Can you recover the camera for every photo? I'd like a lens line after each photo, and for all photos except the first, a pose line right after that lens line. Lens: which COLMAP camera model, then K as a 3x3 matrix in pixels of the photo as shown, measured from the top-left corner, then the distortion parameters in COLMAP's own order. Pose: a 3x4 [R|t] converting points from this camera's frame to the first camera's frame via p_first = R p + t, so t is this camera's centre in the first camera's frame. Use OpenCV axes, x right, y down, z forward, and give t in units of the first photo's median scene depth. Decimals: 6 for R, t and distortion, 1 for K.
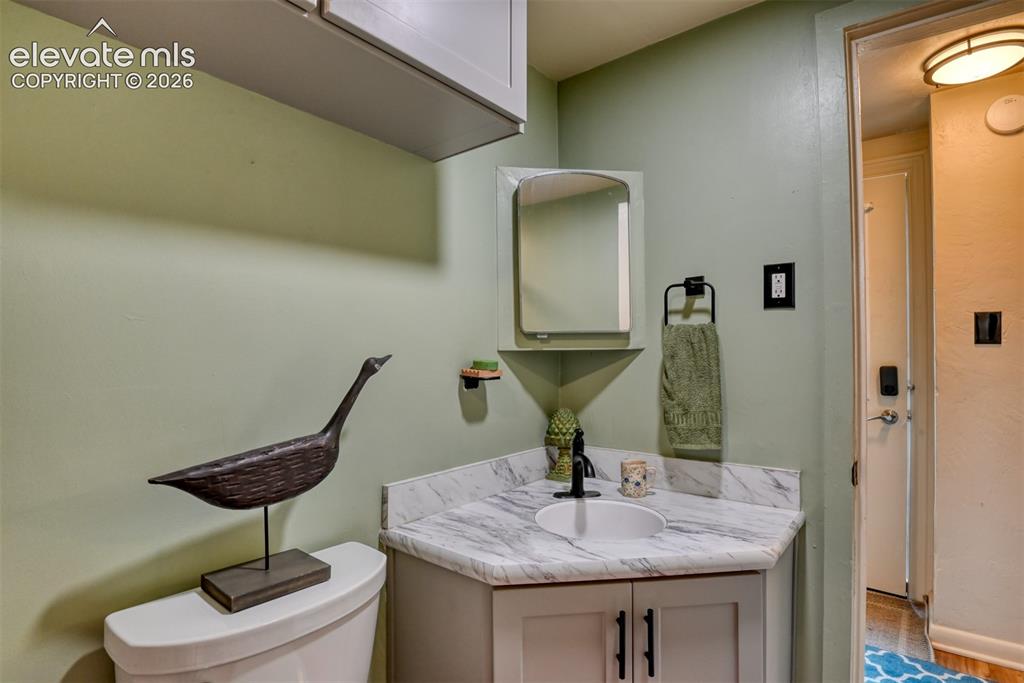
lens RADIAL K [[516.0, 0, 505.2], [0, 516.0, 342.9], [0, 0, 1]] dist [-0.019862, -0.005707]
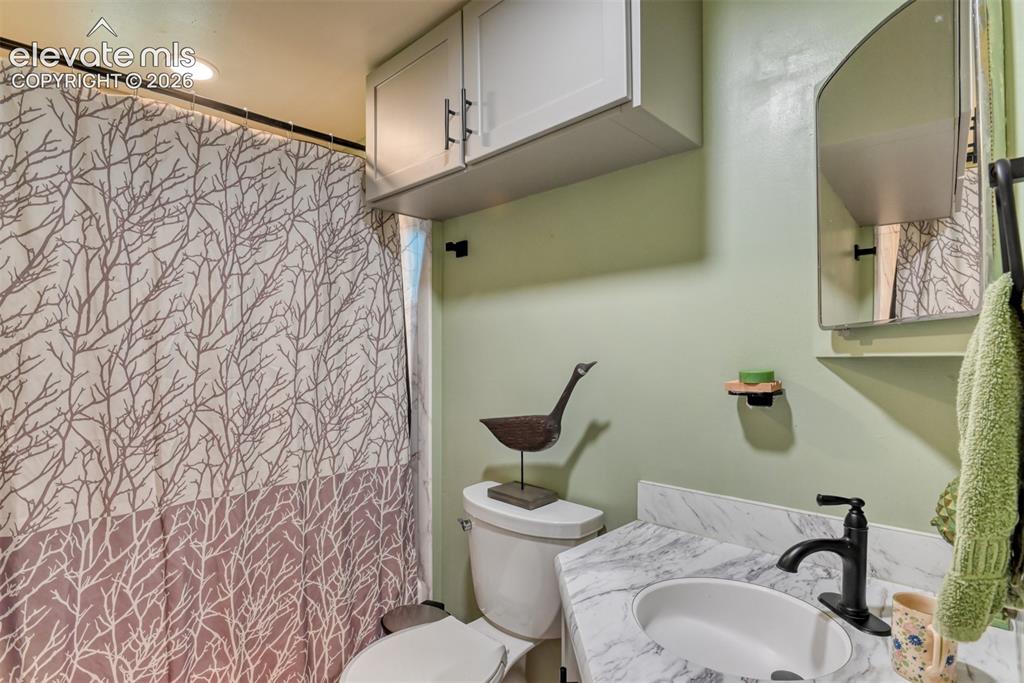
lens RADIAL K [[516.0, 0, 505.3], [0, 516.0, 348.1], [0, 0, 1]] dist [-0.019862, -0.005707]
pose [[-0.115367, -0.020757, -0.993106, 0.883785], [0.020666, 0.999515, -0.023292, 0.012040], [0.993108, -0.023210, -0.114882, 0.826667]]
